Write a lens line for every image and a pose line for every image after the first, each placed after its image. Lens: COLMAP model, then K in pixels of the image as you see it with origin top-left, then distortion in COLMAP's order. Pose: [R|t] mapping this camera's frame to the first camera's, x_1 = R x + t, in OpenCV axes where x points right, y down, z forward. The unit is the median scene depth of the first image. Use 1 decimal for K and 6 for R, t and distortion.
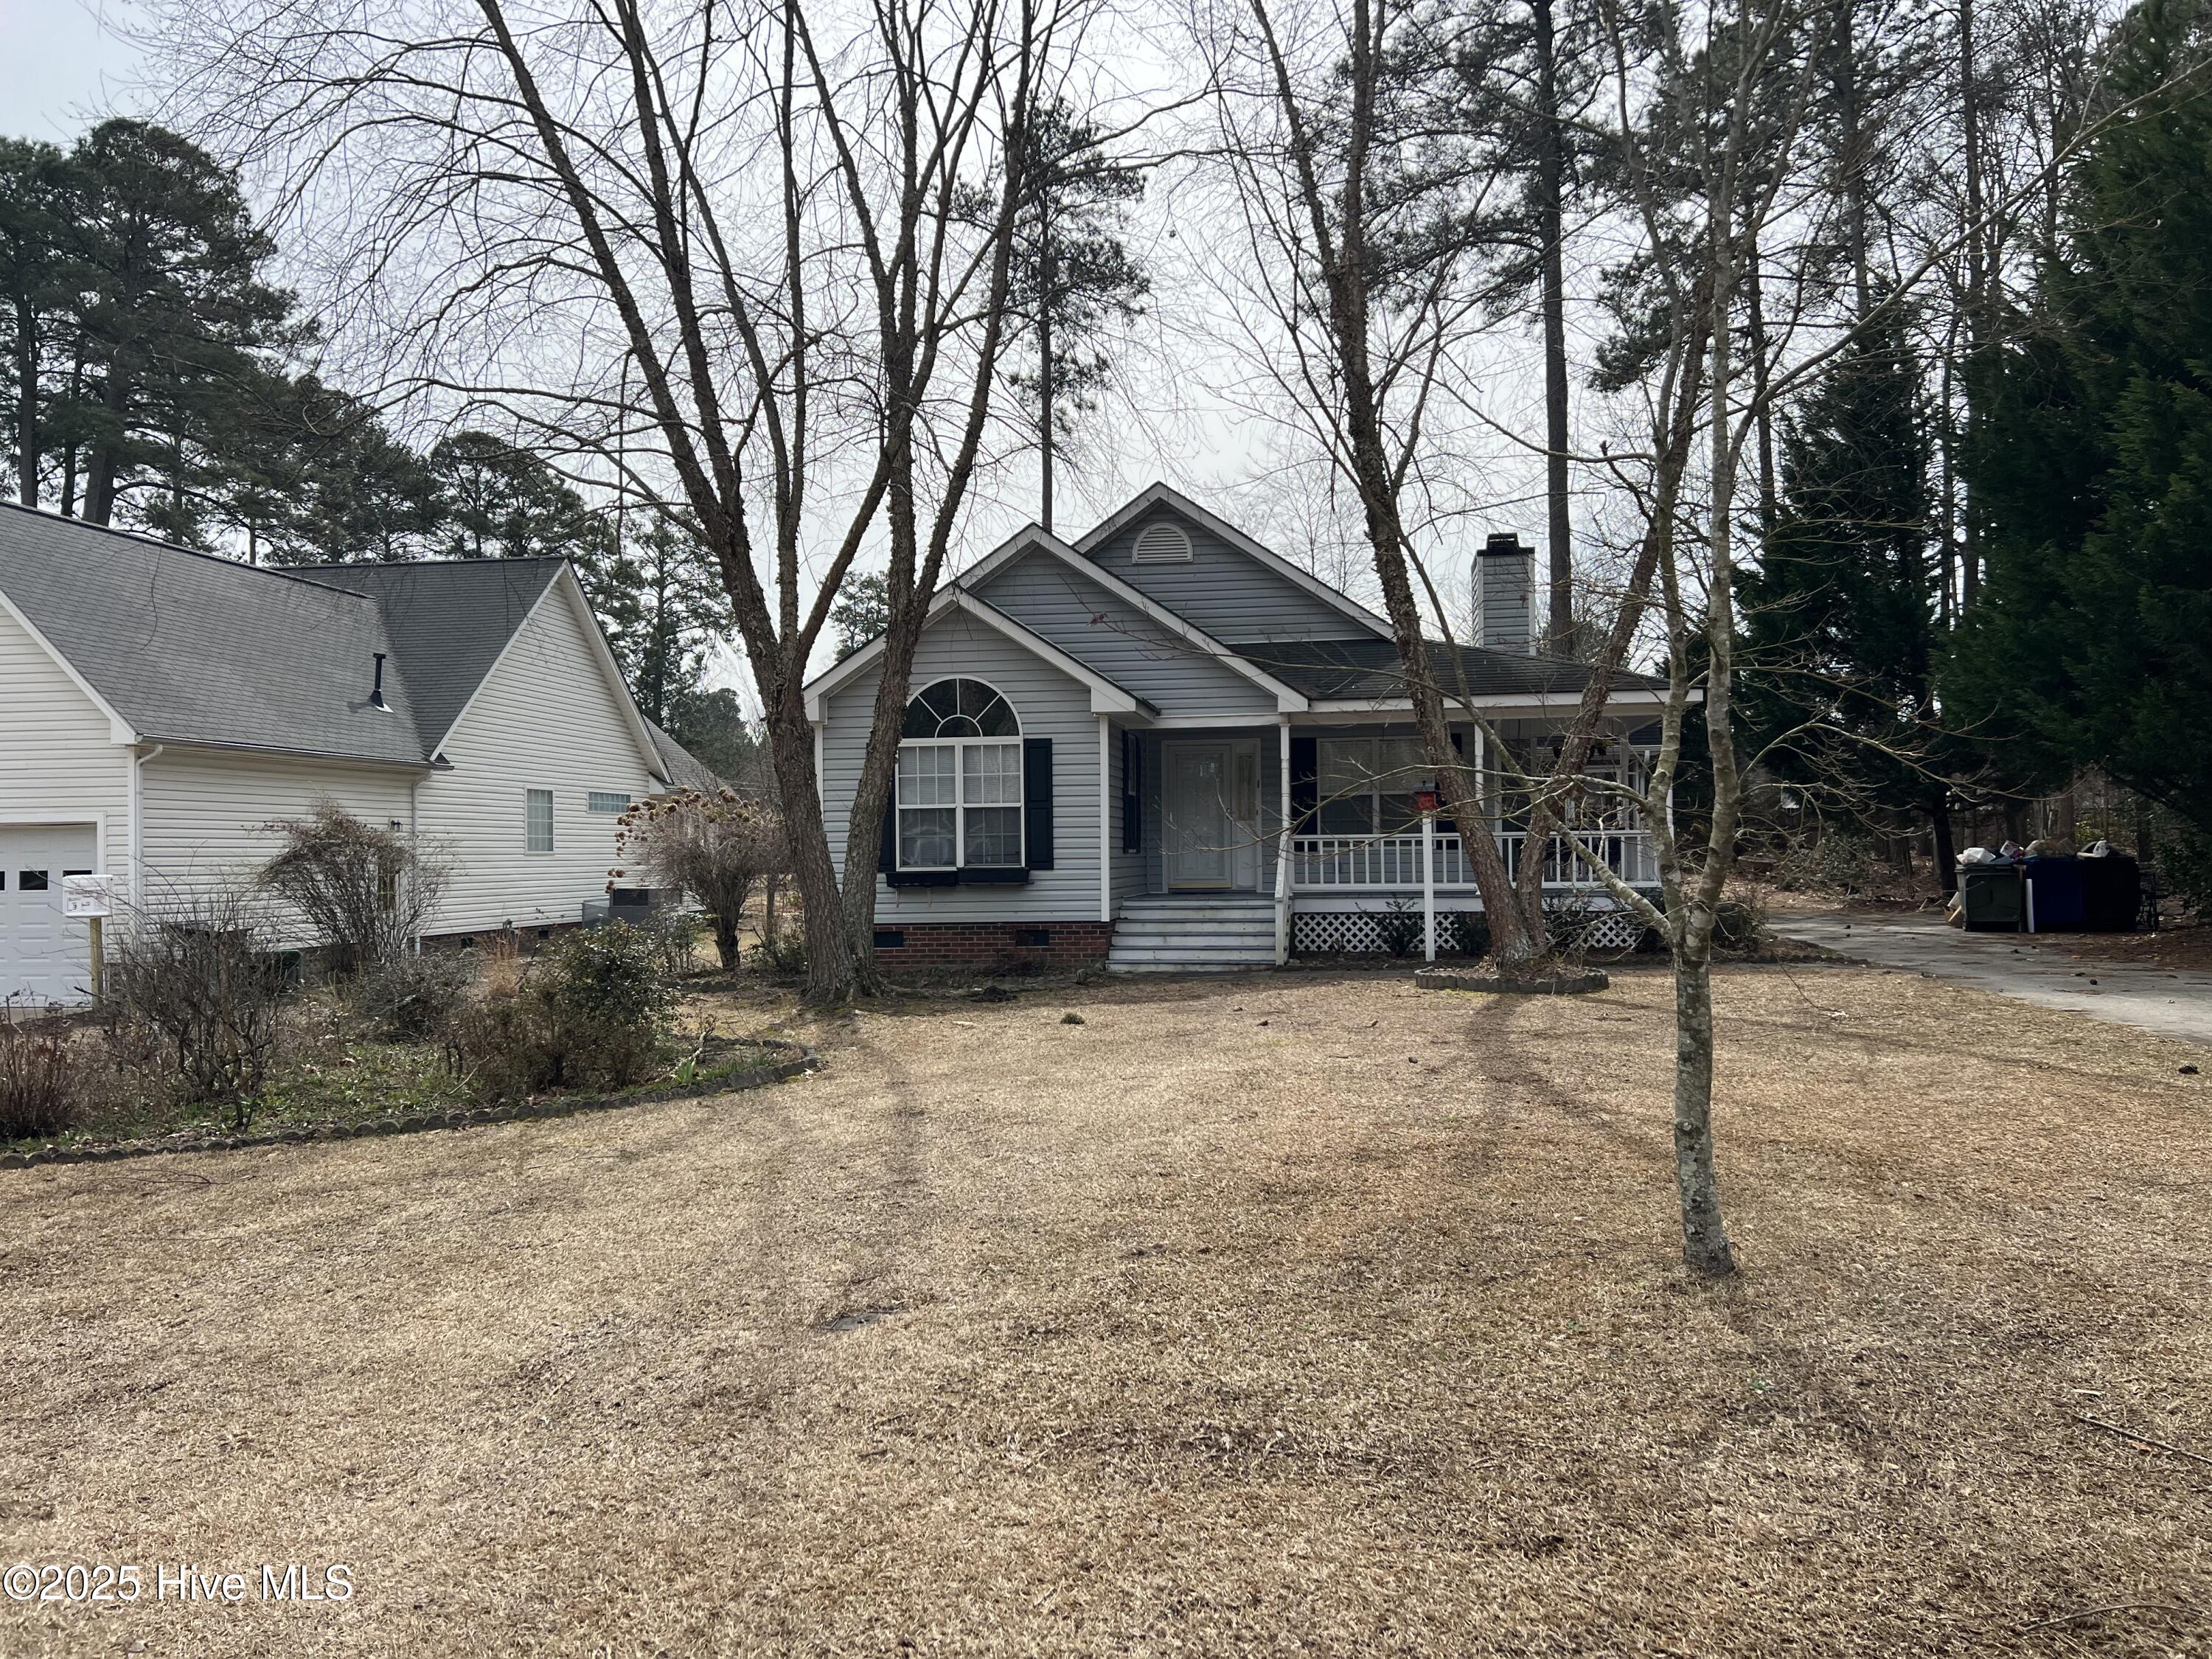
lens RADIAL K [[1681.7, 0, 1104.6], [0, 1681.7, 839.5], [0, 0, 1]] dist [0.053226, -0.026737]
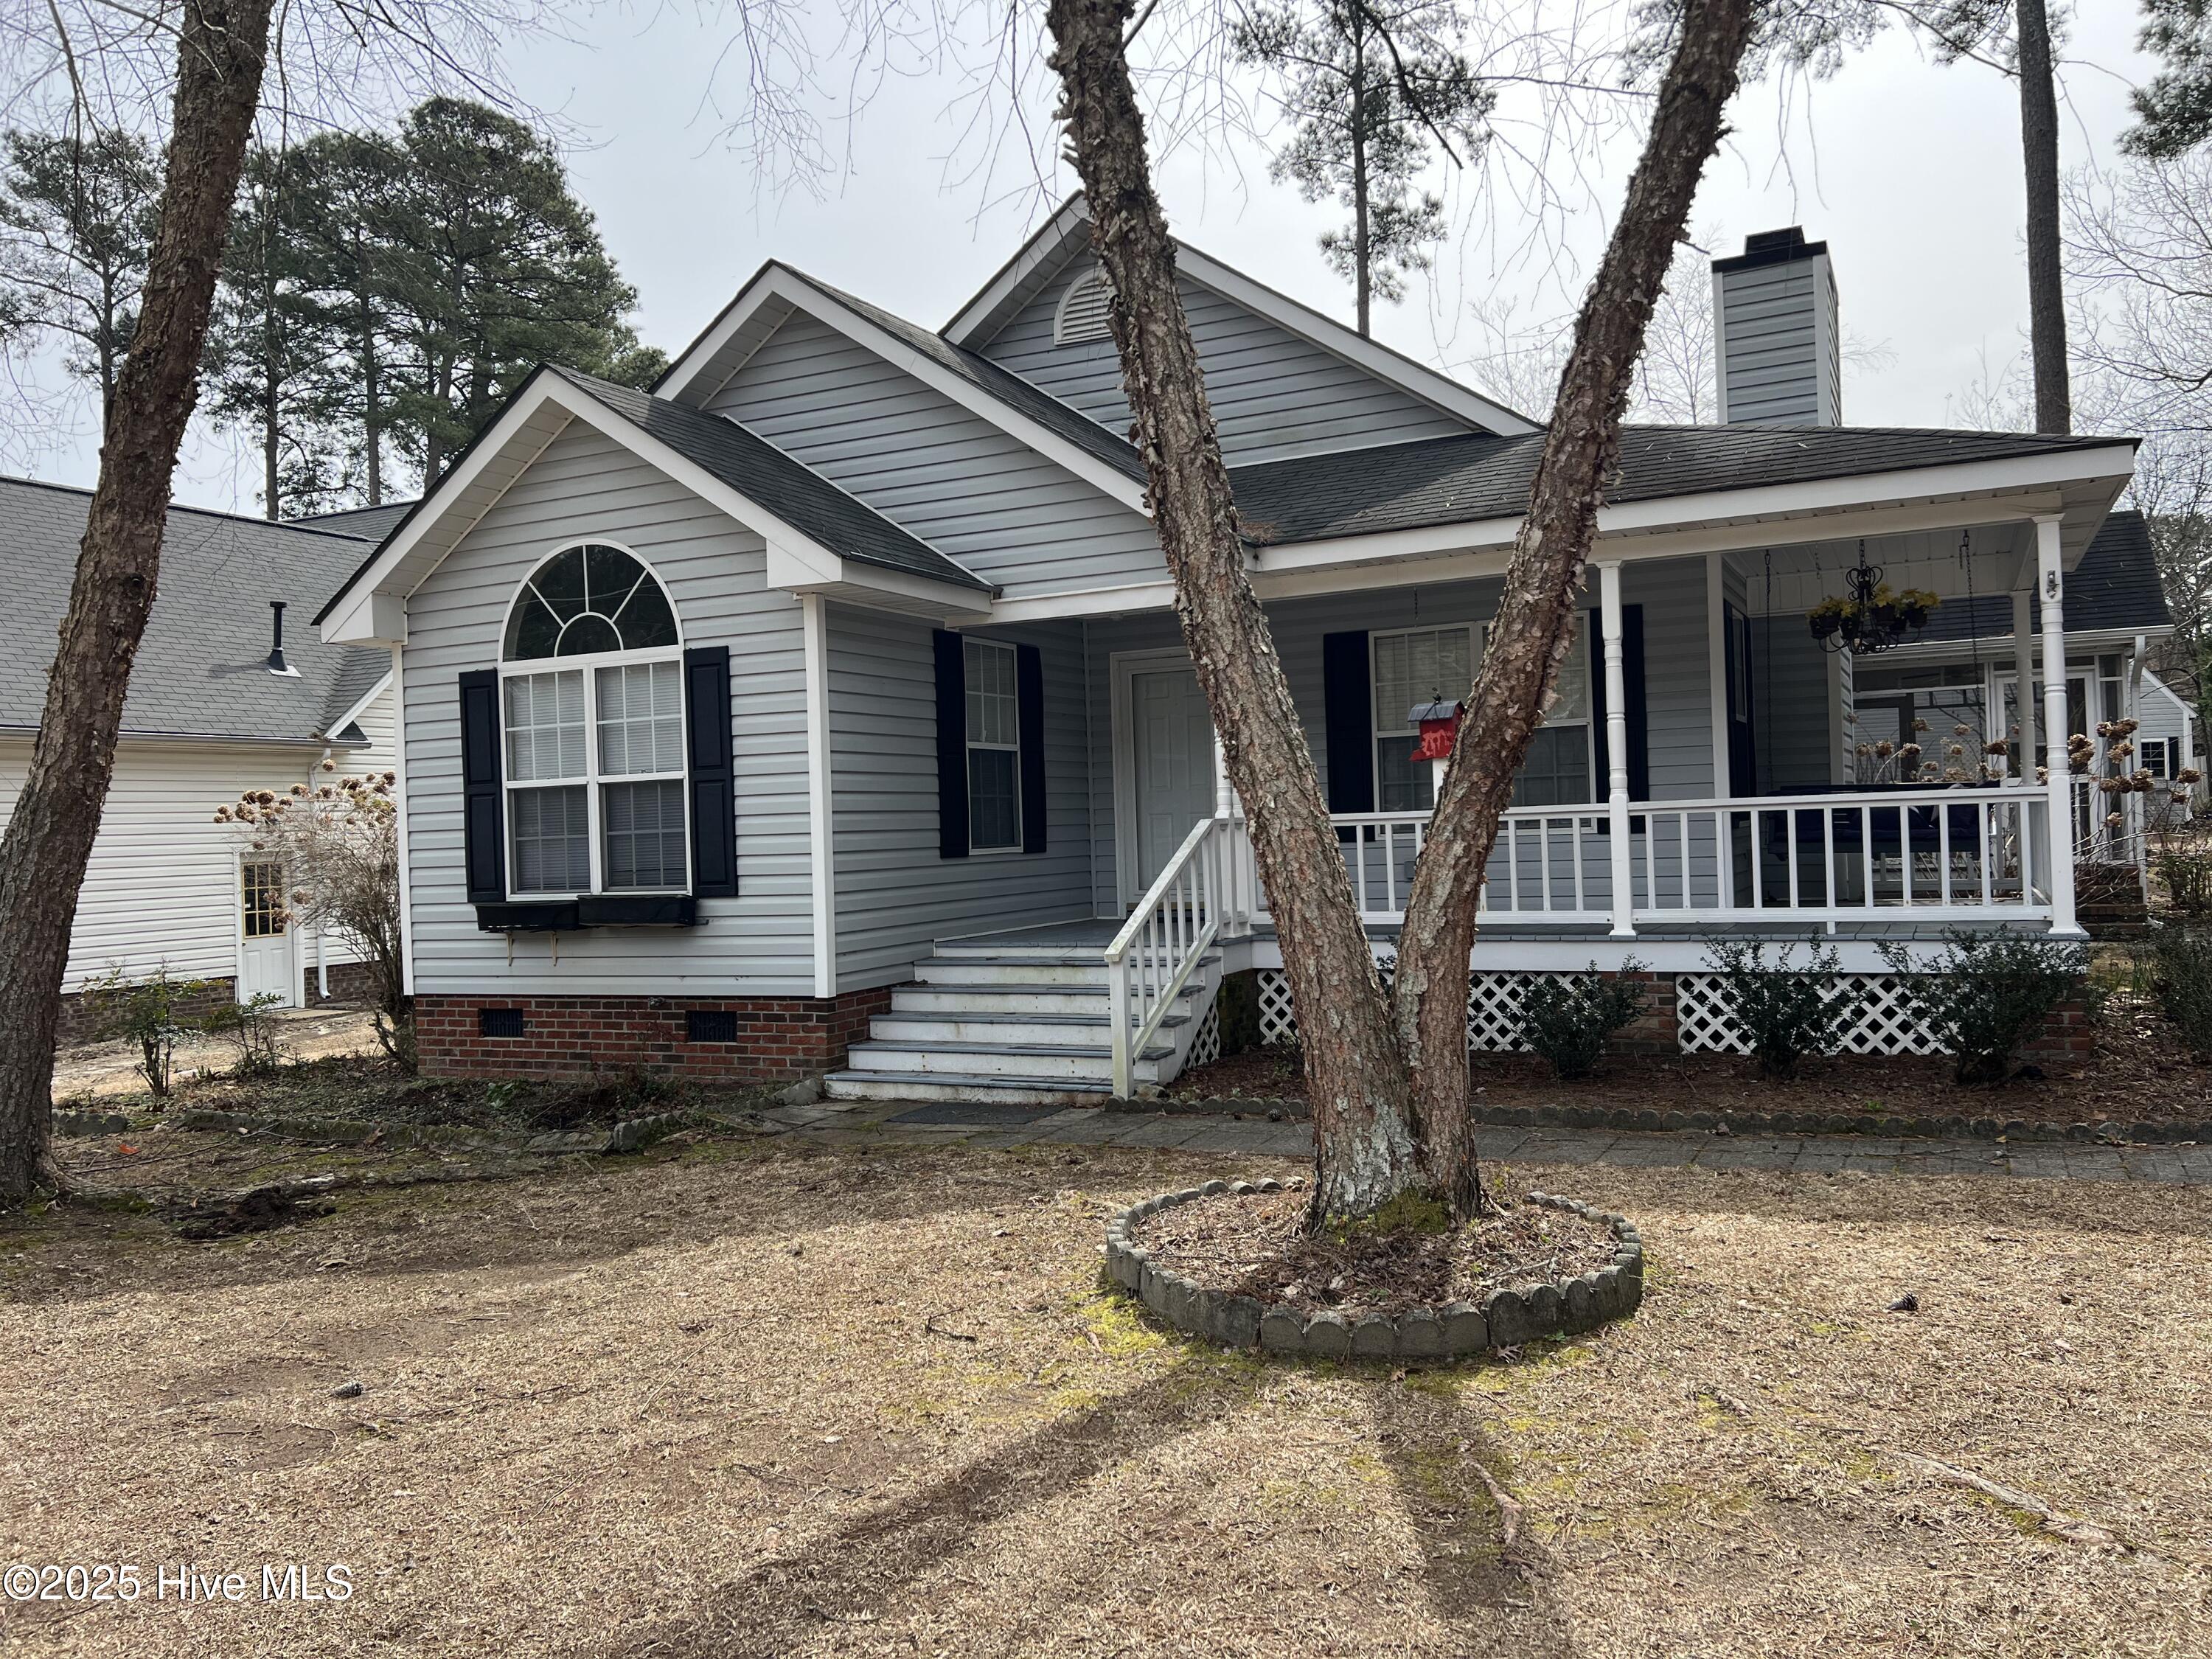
lens RADIAL K [[1692.4, 0, 1106.0], [0, 1692.4, 829.5], [0, 0, 1]] dist [0.038375, -0.048557]
pose [[0.955548, -0.020655, -0.294112, 0.228215], [0.025247, 0.999611, 0.011825, -0.006383], [0.293754, -0.018725, 0.955698, 0.517714]]
